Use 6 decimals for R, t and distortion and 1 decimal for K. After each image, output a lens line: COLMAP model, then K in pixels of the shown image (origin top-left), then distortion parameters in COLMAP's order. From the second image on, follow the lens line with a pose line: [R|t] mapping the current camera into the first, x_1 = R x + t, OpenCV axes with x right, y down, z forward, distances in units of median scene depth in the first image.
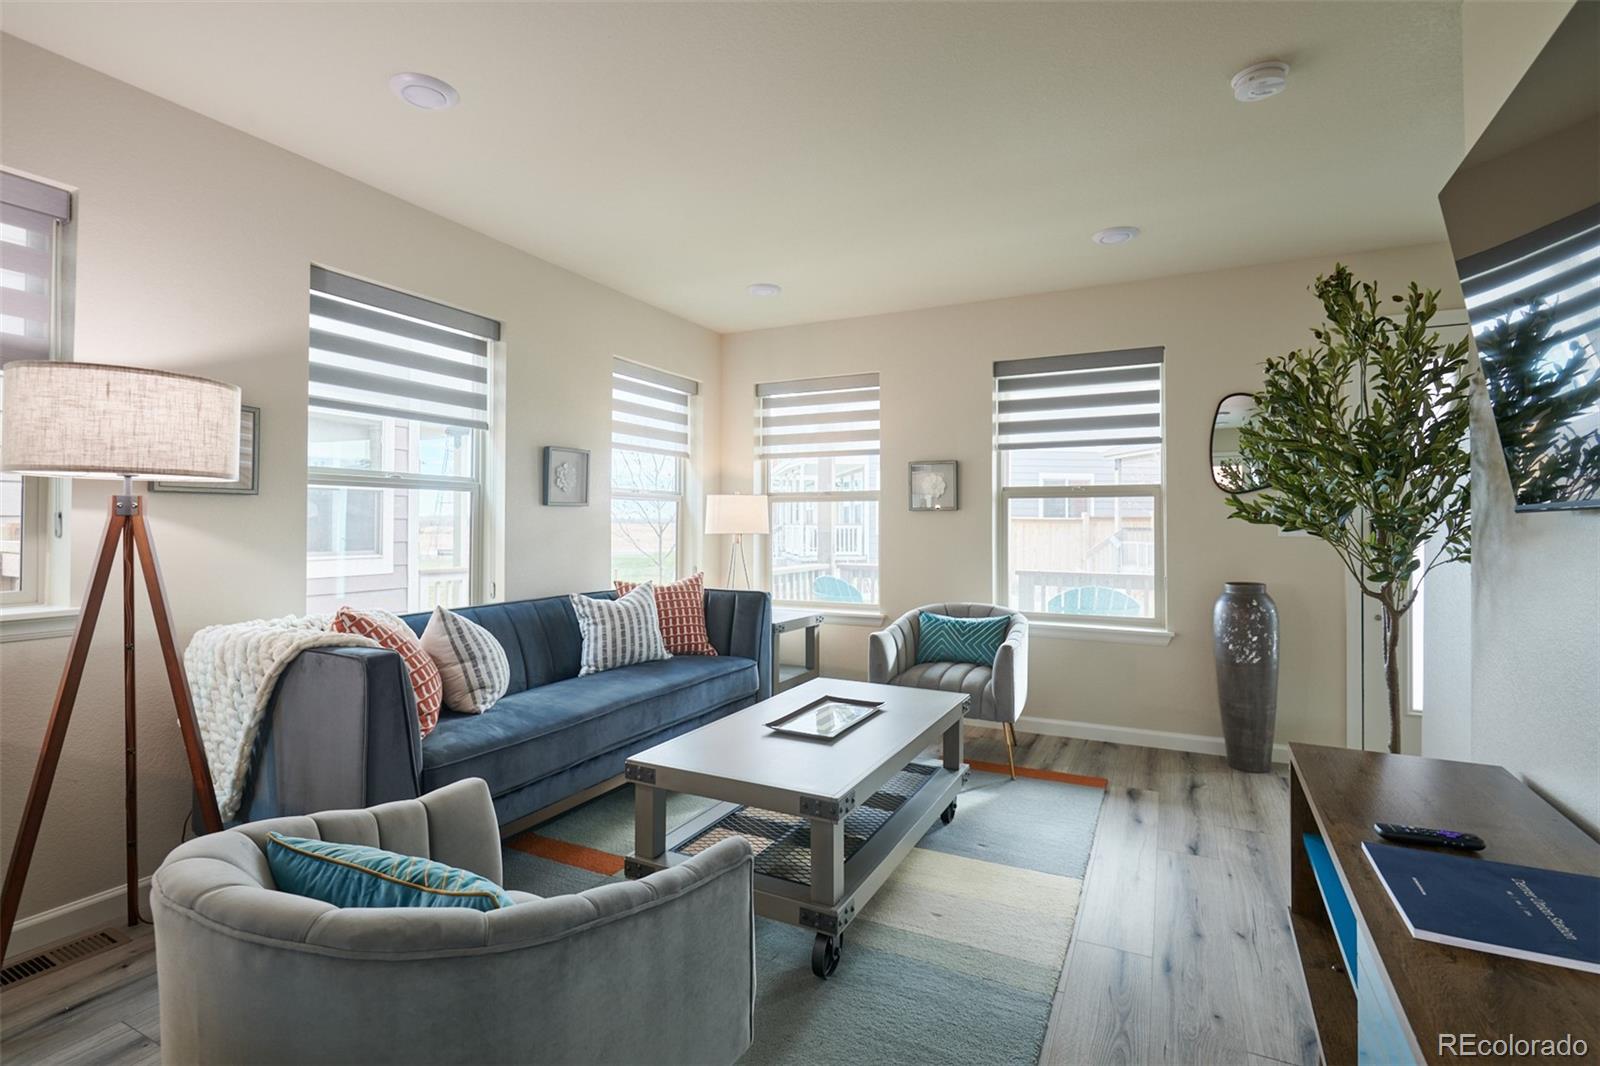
lens RADIAL K [[750.4, 0, 801.3], [0, 750.4, 533.1], [0, 0, 1]] dist [0.000407, -0.000421]
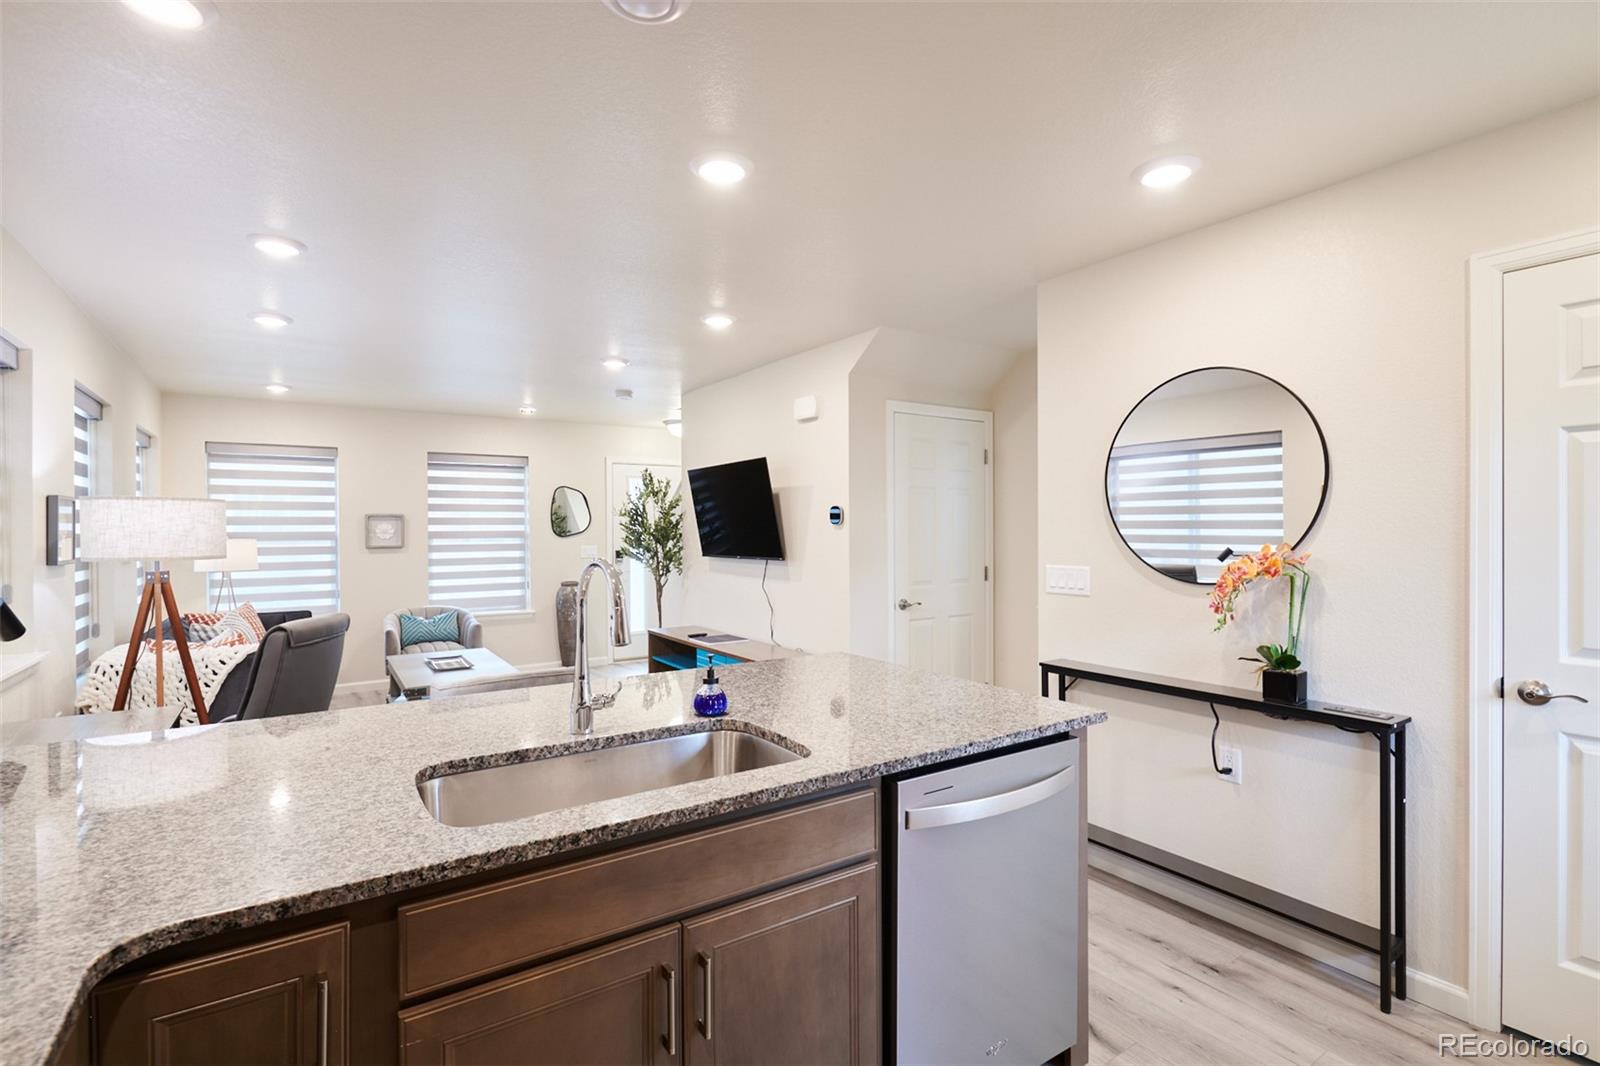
lens RADIAL K [[750.4, 0, 796.4], [0, 750.4, 534.3], [0, 0, 1]] dist [0.000407, -0.000421]
pose [[0.485405, -0.013031, 0.874192, -0.860121], [0.015838, 0.999856, 0.006110, -0.061227], [-0.874146, 0.010880, 0.485542, -0.513669]]
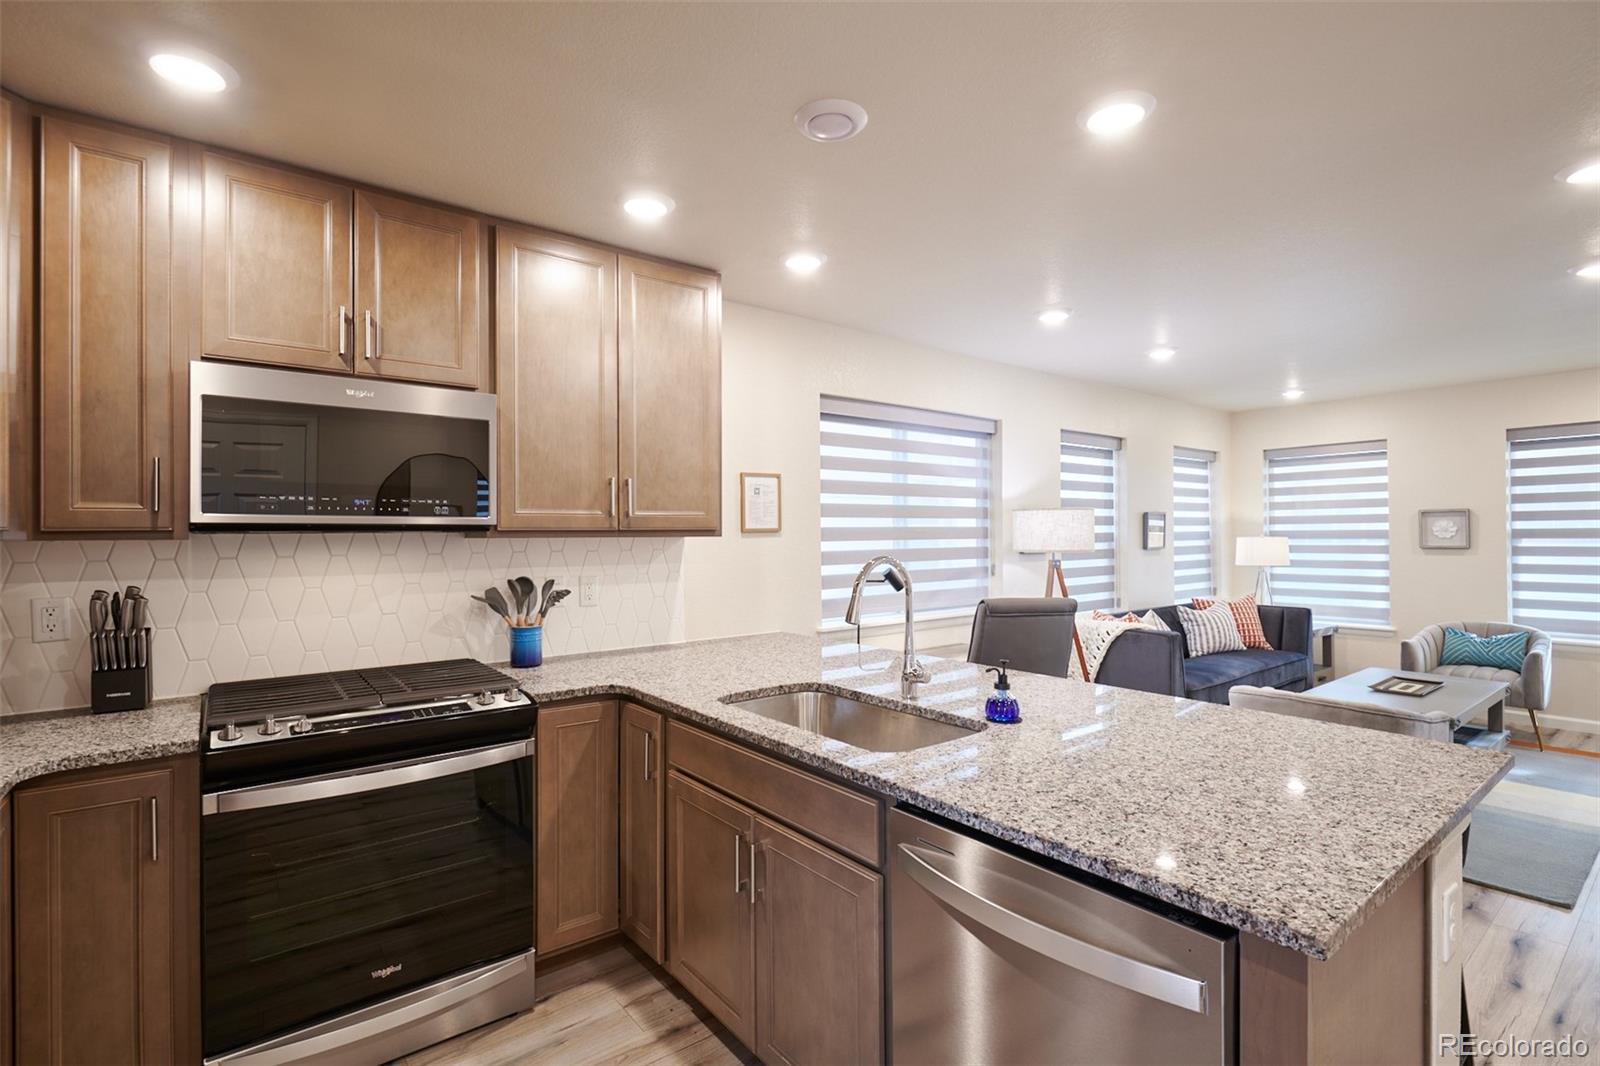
lens RADIAL K [[750.4, 0, 798.0], [0, 750.4, 526.1], [0, 0, 1]] dist [0.000407, -0.000421]
pose [[0.904818, -0.017374, -0.425445, -0.330843], [0.009084, 0.999727, -0.021507, -0.058517], [0.425702, 0.015595, 0.904729, -0.742645]]
